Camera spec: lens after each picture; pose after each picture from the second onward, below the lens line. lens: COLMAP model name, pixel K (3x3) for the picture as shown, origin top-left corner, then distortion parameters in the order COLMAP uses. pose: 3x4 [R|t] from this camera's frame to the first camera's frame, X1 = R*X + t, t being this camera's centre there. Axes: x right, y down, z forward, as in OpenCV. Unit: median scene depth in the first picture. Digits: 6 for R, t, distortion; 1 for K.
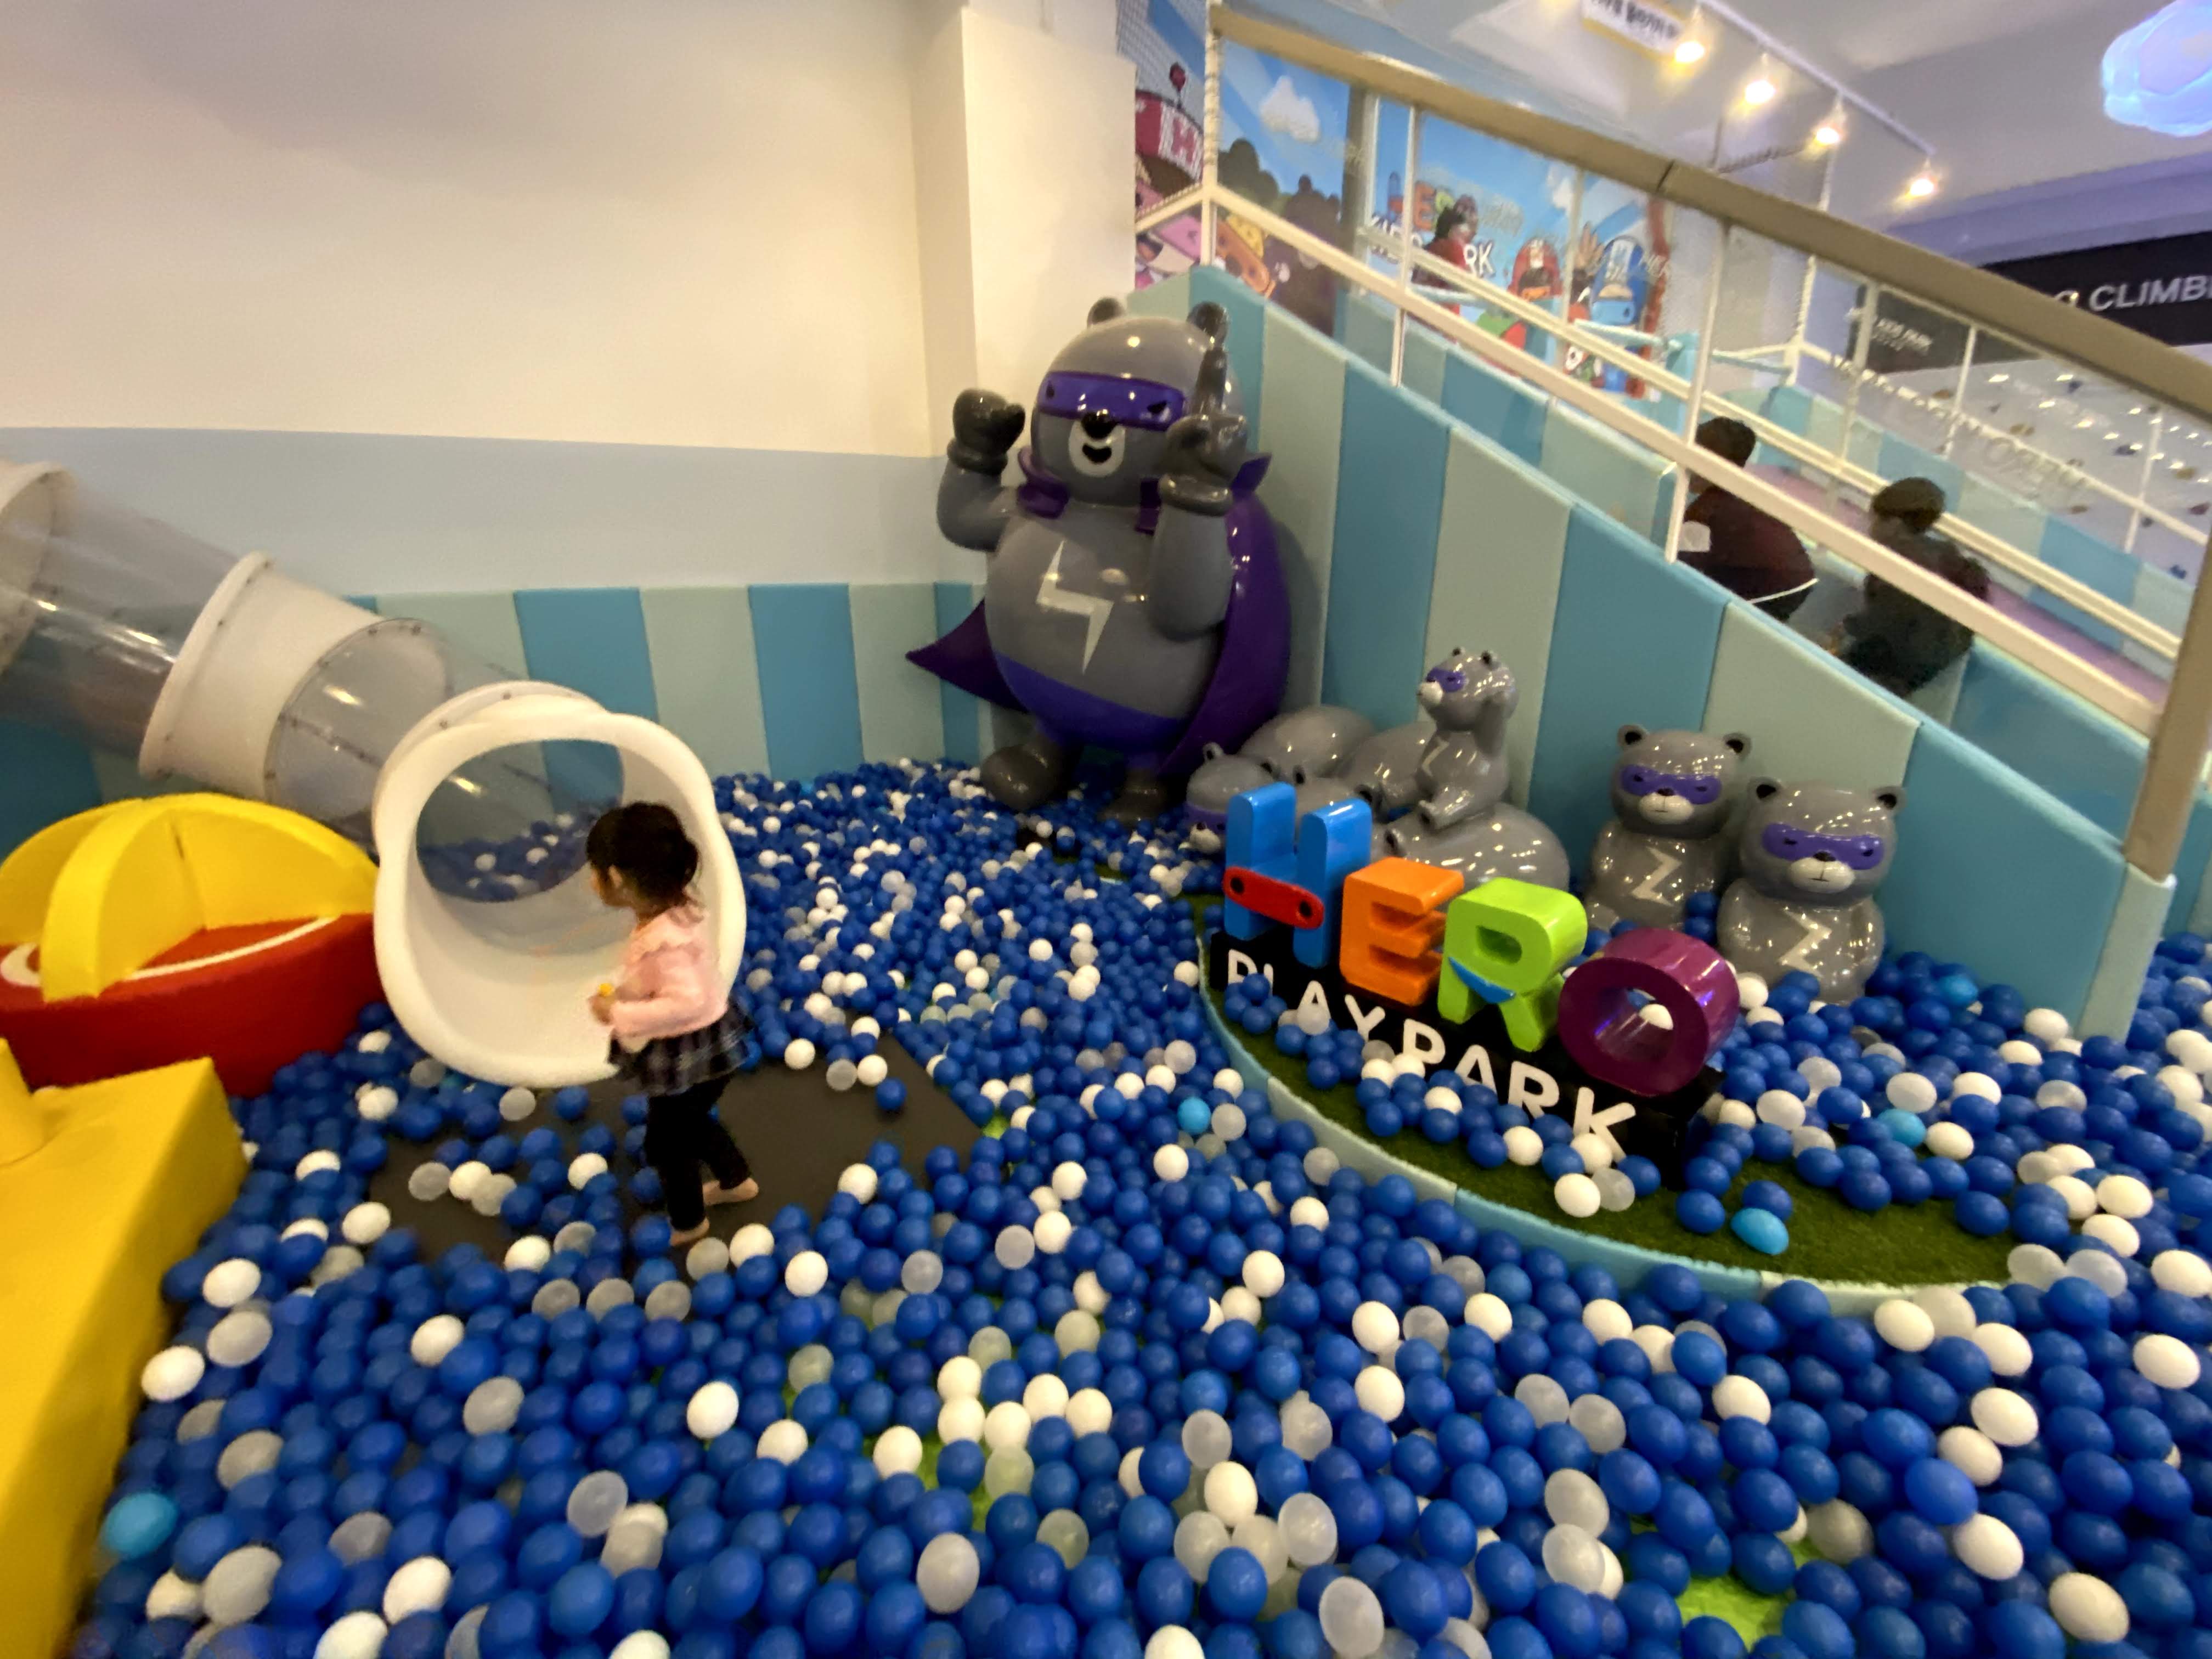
lens RADIAL K [[899.3, 0, 1104.9], [0, 899.3, 836.3], [0, 0, 1]] dist [-0.024473, -0.002439]
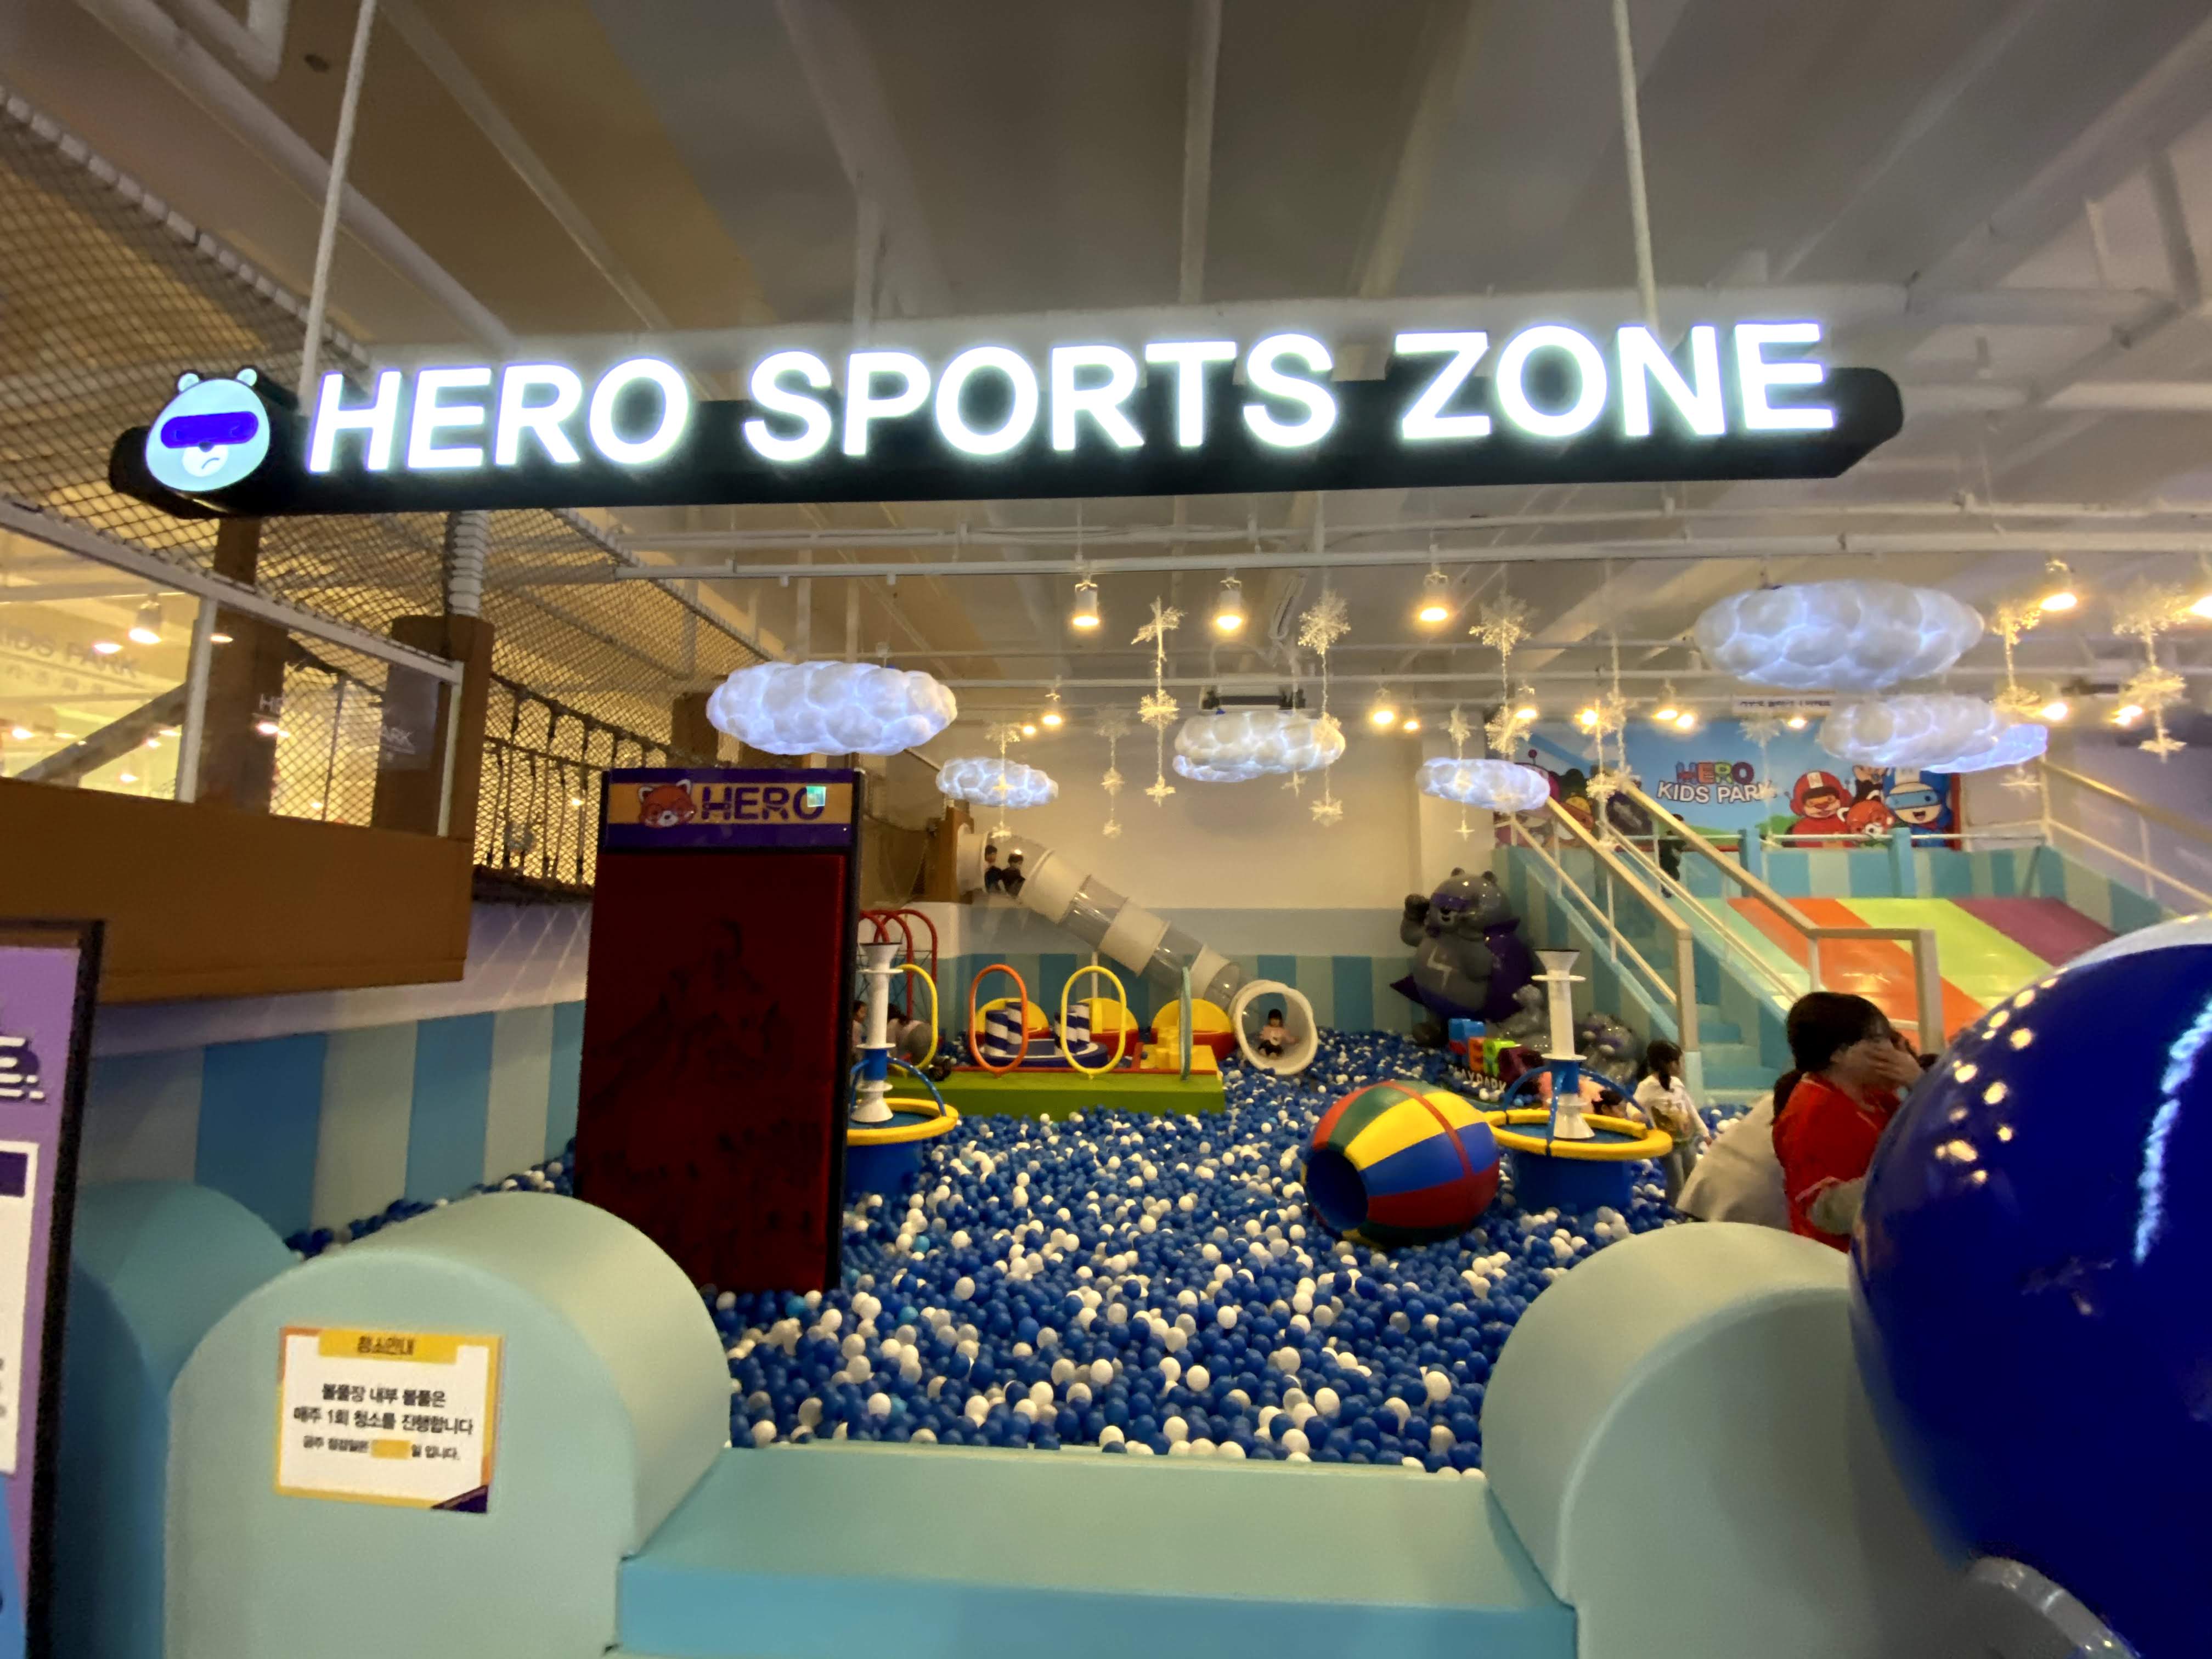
lens RADIAL K [[899.3, 0, 1098.7], [0, 899.3, 833.1], [0, 0, 1]] dist [-0.024473, -0.002439]
pose [[0.798549, -0.037249, -0.600776, 0.772605], [-0.208135, 0.919430, -0.333659, 0.492661], [0.564800, 0.391486, 0.726457, -1.731503]]
